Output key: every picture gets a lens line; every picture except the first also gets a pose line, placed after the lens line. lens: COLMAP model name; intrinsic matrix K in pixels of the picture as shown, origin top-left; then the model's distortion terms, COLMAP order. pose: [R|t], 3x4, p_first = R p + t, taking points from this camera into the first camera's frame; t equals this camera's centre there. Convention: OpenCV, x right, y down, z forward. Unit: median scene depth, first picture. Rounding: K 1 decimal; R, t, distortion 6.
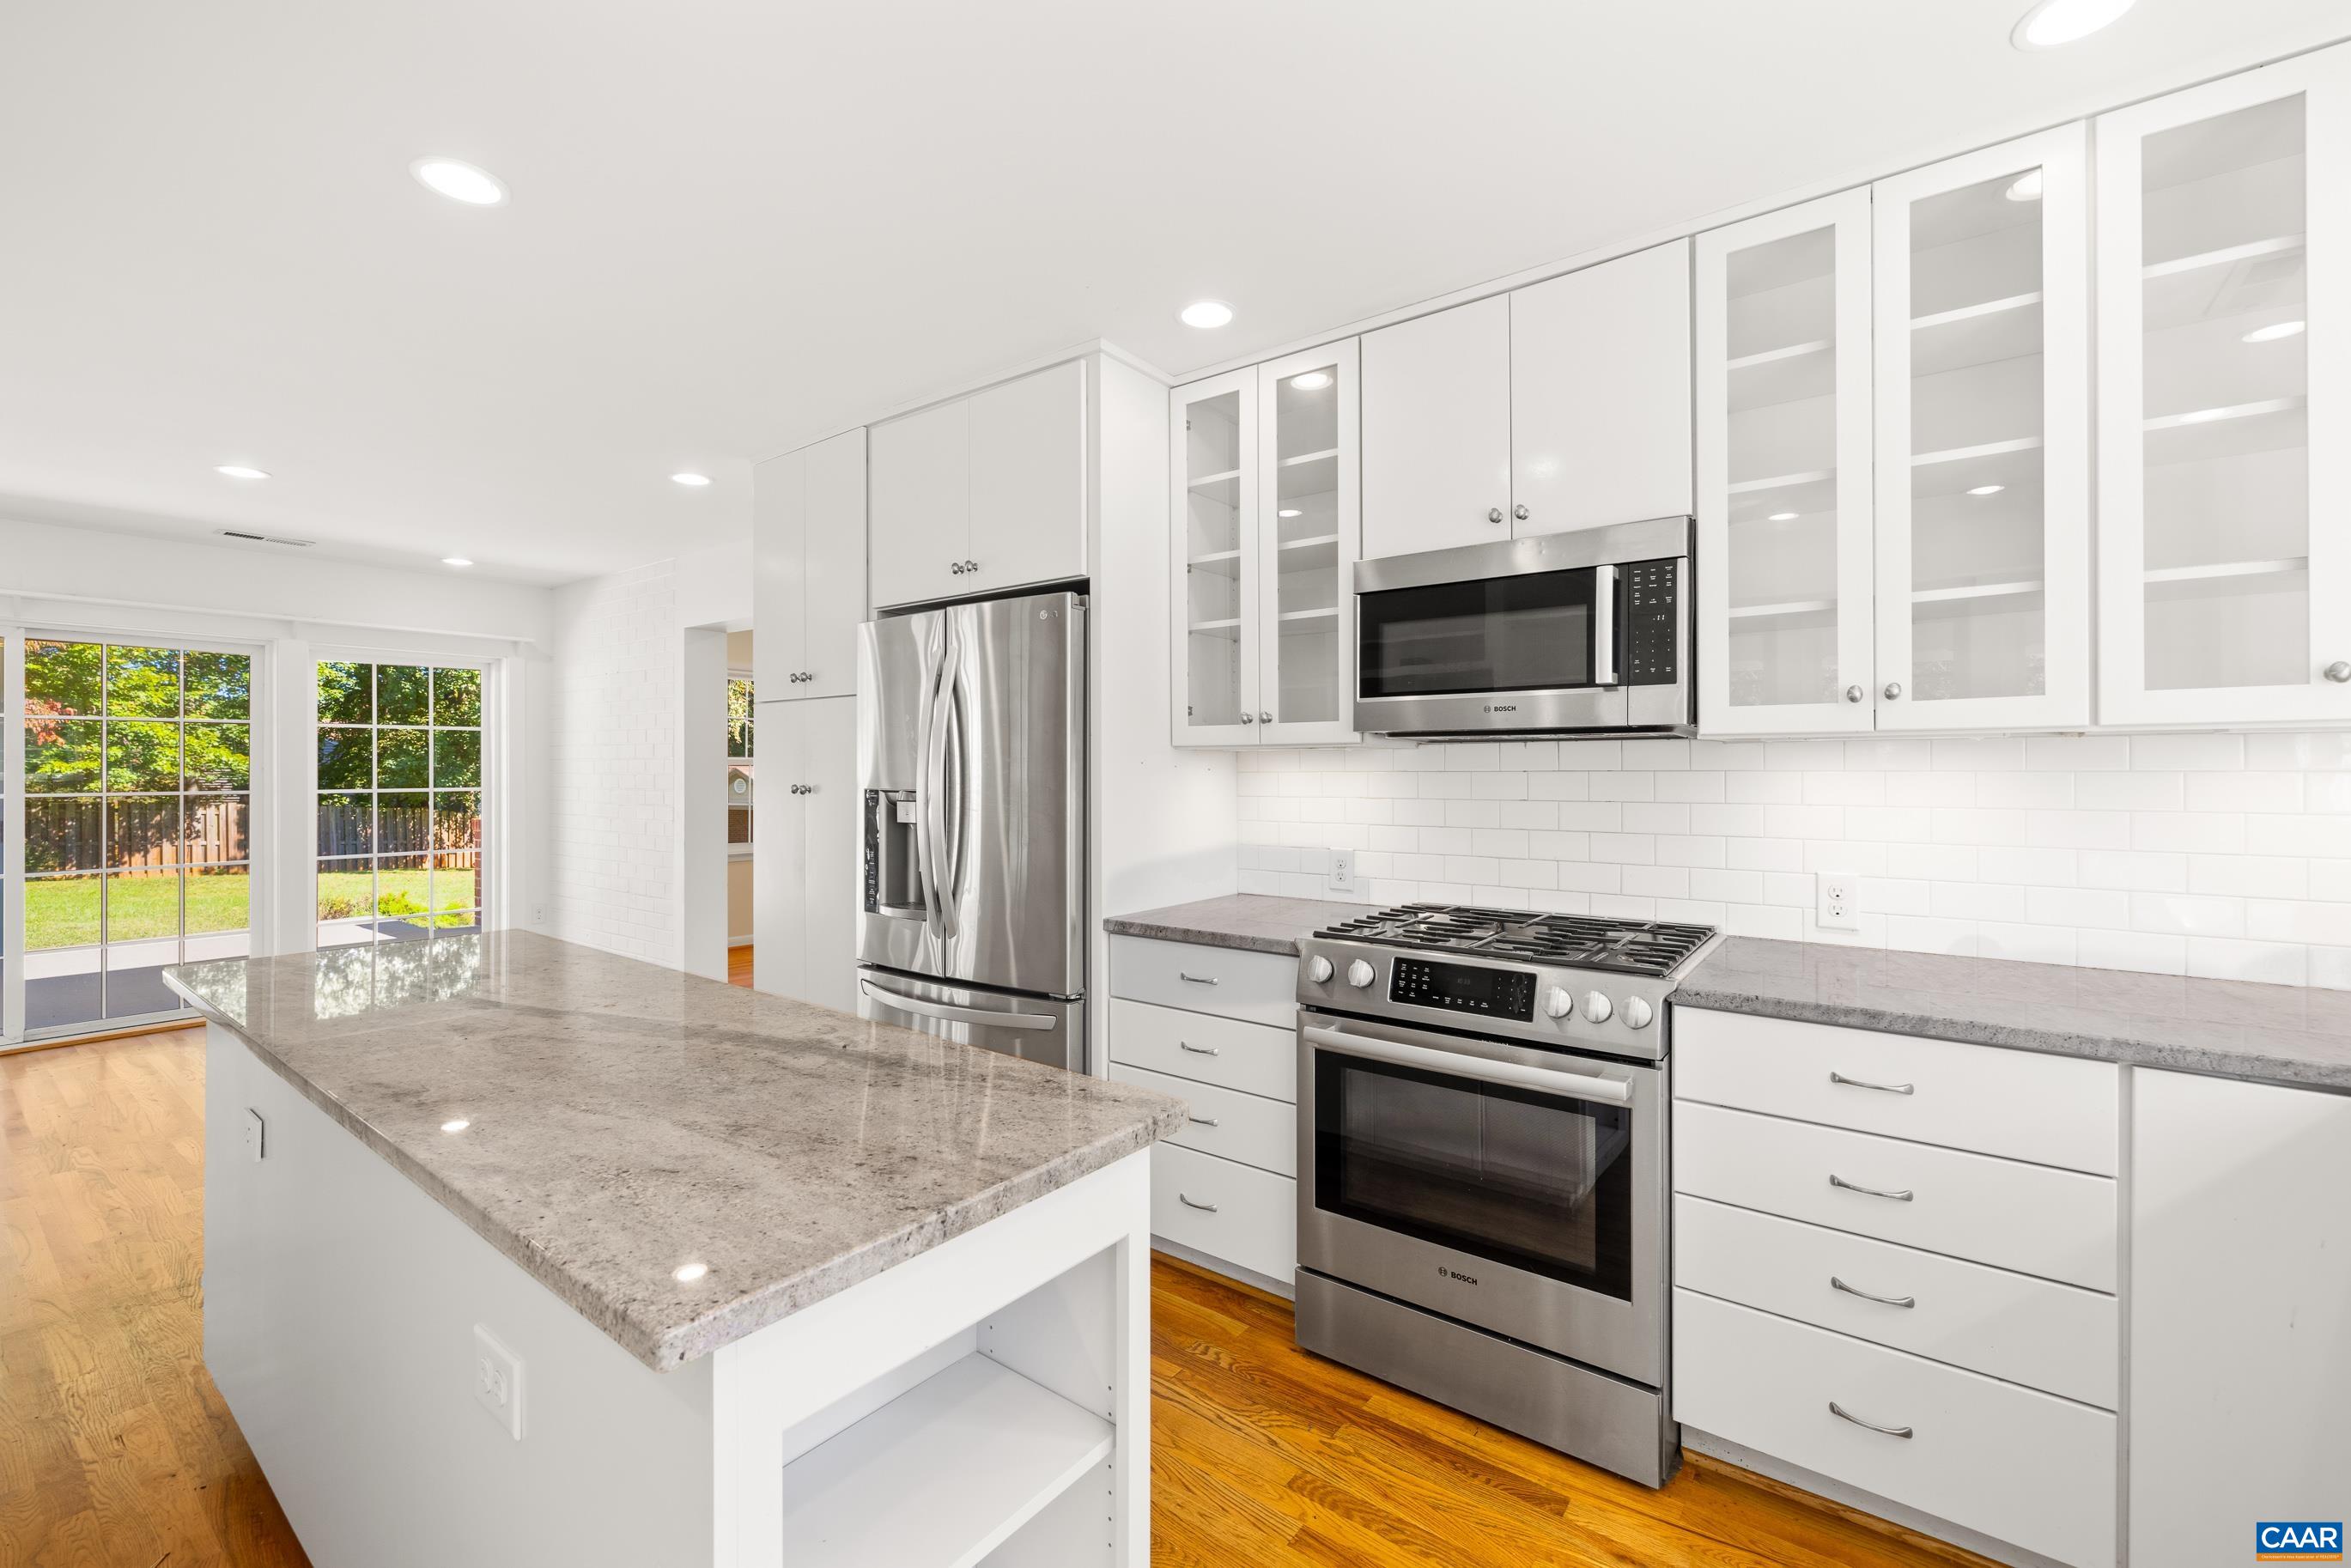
lens RADIAL K [[992.8, 0, 1174.0], [0, 992.8, 778.7], [0, 0, 1]] dist [-0.000300, -0.000175]
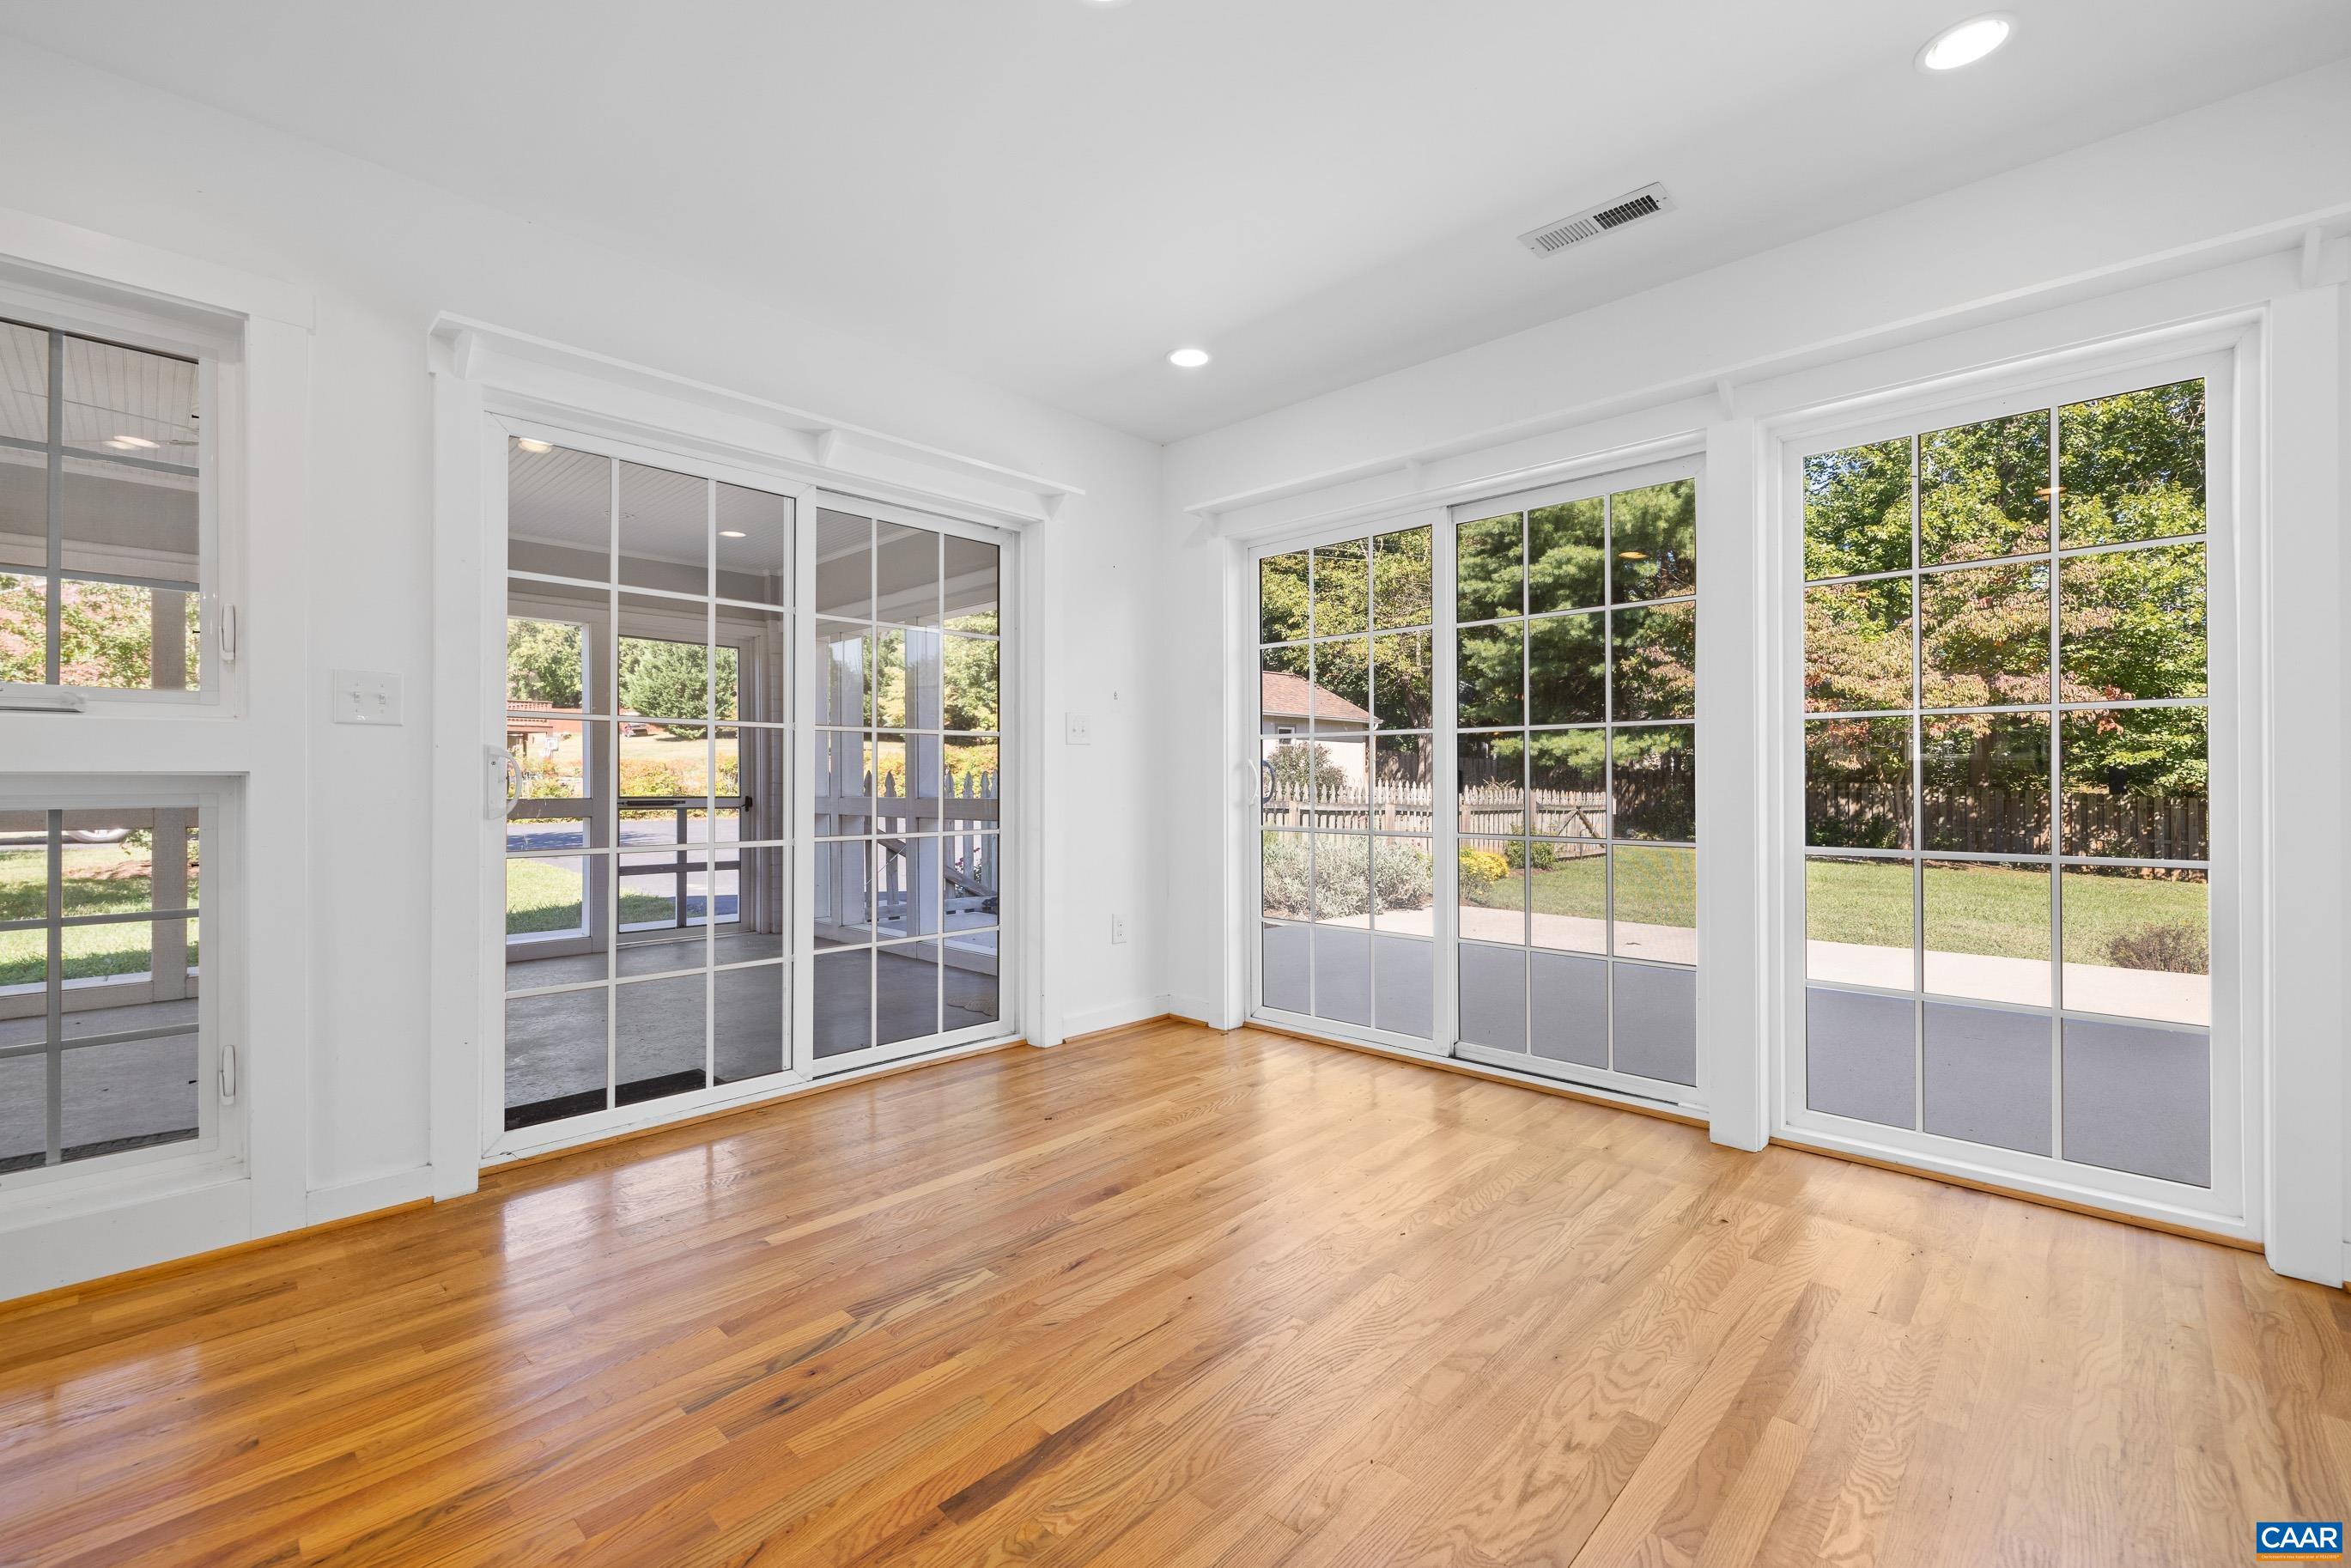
lens RADIAL K [[992.8, 0, 1174.0], [0, 992.8, 778.7], [0, 0, 1]] dist [-0.000300, -0.000175]
pose [[-0.106736, -0.001945, -0.994286, -0.091715], [-0.003450, 0.999993, -0.001586, 0.013188], [0.994281, 0.003261, -0.106742, 0.205987]]
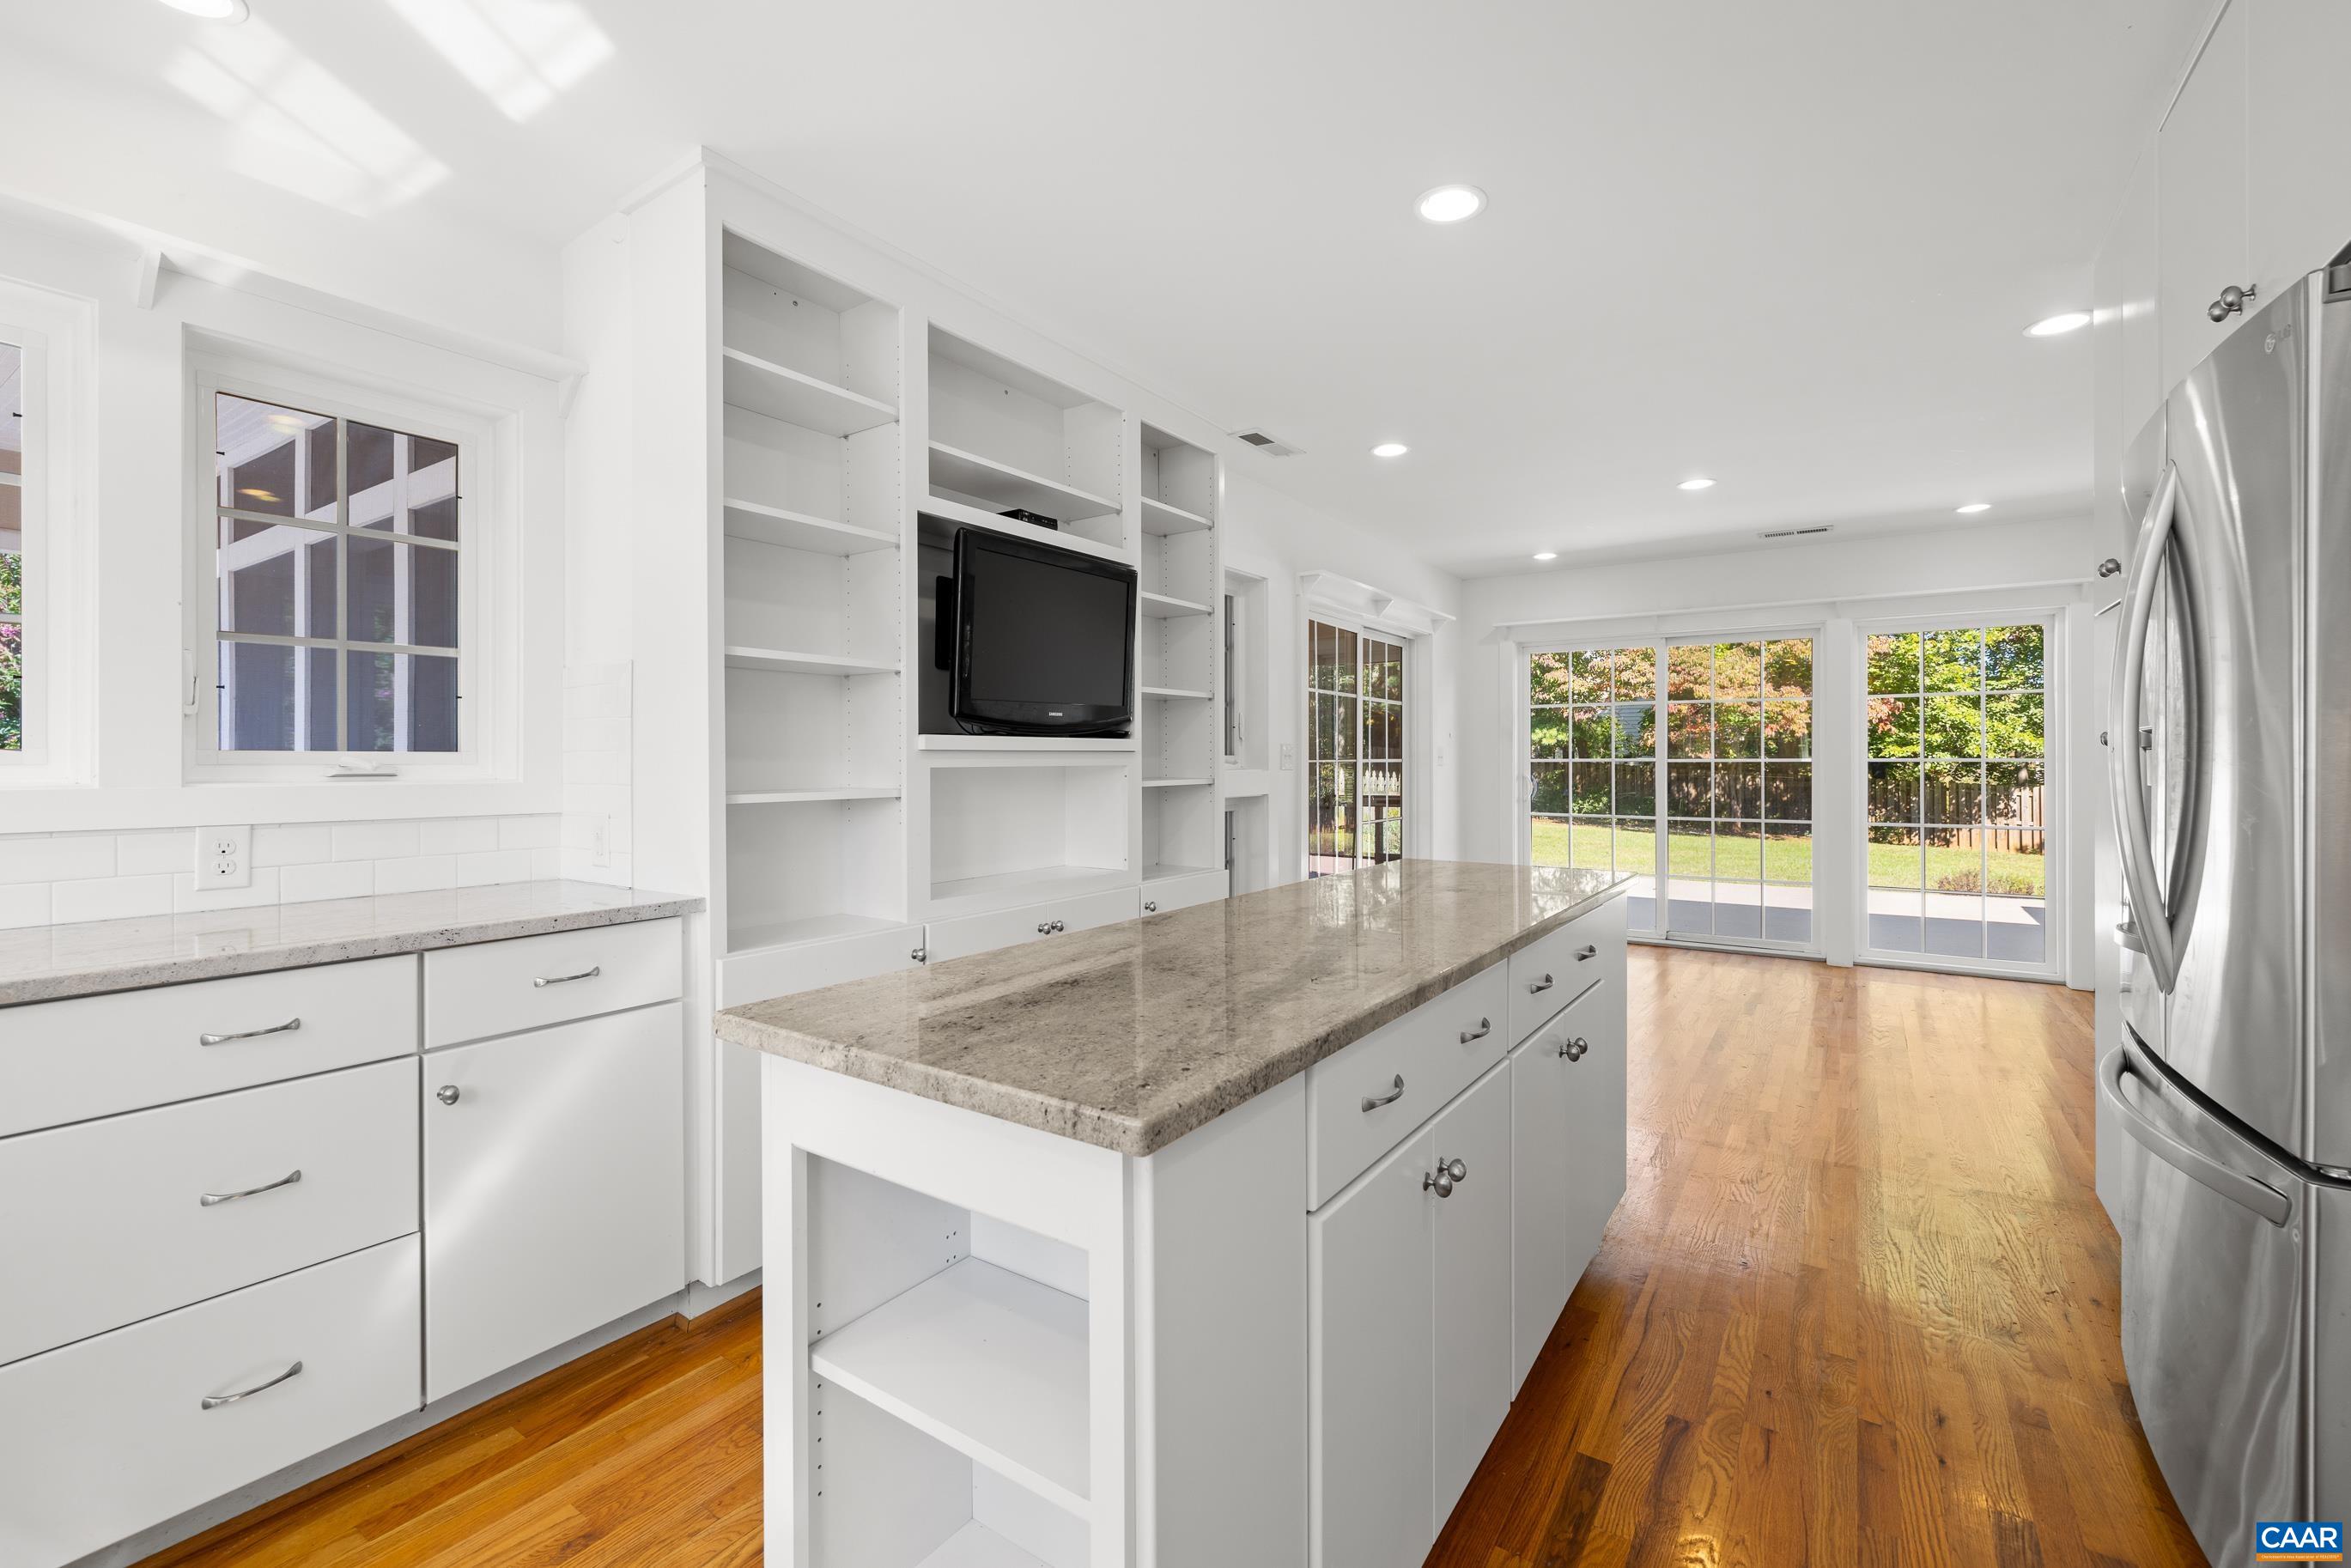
lens RADIAL K [[992.8, 0, 1178.1], [0, 992.8, 760.5], [0, 0, 1]] dist [-0.002458, -0.000238]
pose [[0.053347, 0.000604, -0.998576, 0.041352], [-0.006432, 0.999979, 0.000261, 0.005060], [0.998555, 0.006409, 0.053350, 0.060079]]
